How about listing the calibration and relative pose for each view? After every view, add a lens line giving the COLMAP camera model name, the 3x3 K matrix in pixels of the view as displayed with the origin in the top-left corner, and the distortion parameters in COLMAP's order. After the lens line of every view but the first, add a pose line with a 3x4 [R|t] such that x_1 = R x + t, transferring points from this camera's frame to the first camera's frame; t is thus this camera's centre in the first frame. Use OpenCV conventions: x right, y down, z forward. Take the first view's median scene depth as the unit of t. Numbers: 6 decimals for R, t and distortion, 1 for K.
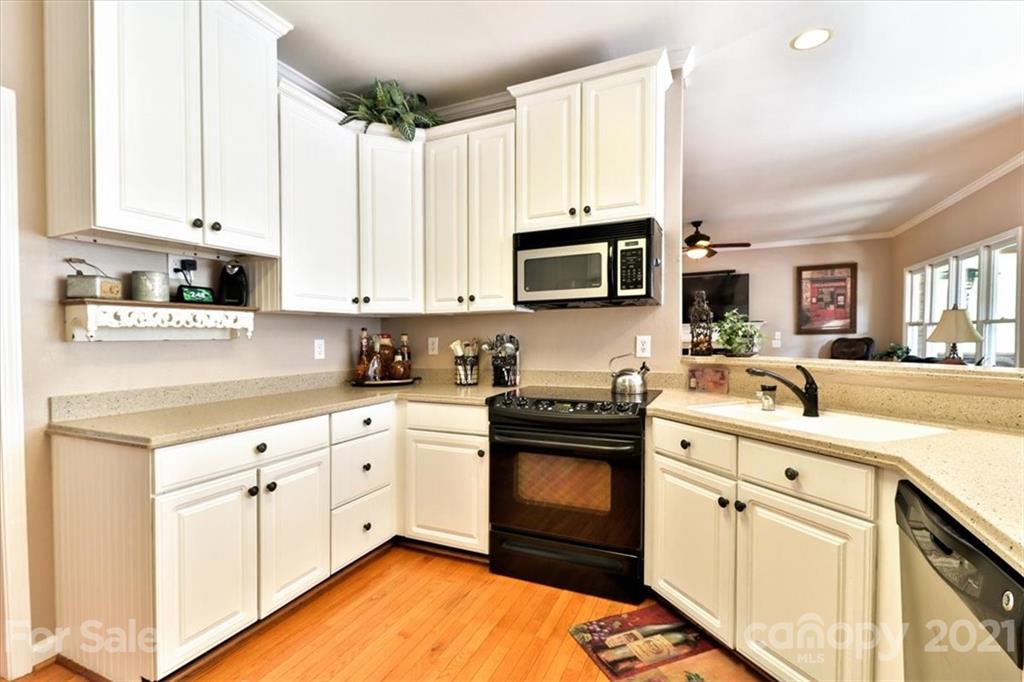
lens RADIAL K [[469.2, 0, 512.8], [0, 469.2, 347.0], [0, 0, 1]] dist [-0.002355, -0.000271]
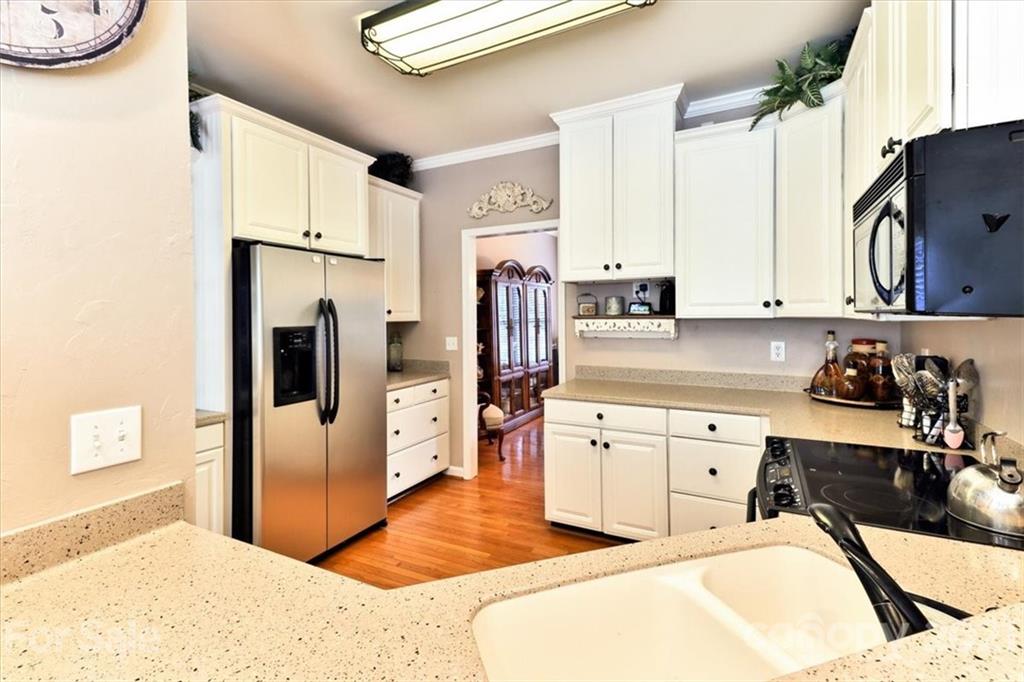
lens RADIAL K [[469.2, 0, 512.7], [0, 469.2, 311.0], [0, 0, 1]] dist [-0.002355, -0.000271]
pose [[-0.060727, 0.007052, -0.998130, 0.277064], [-0.014035, 0.999870, 0.007919, -0.036585], [0.998056, 0.014489, -0.060620, 0.232445]]
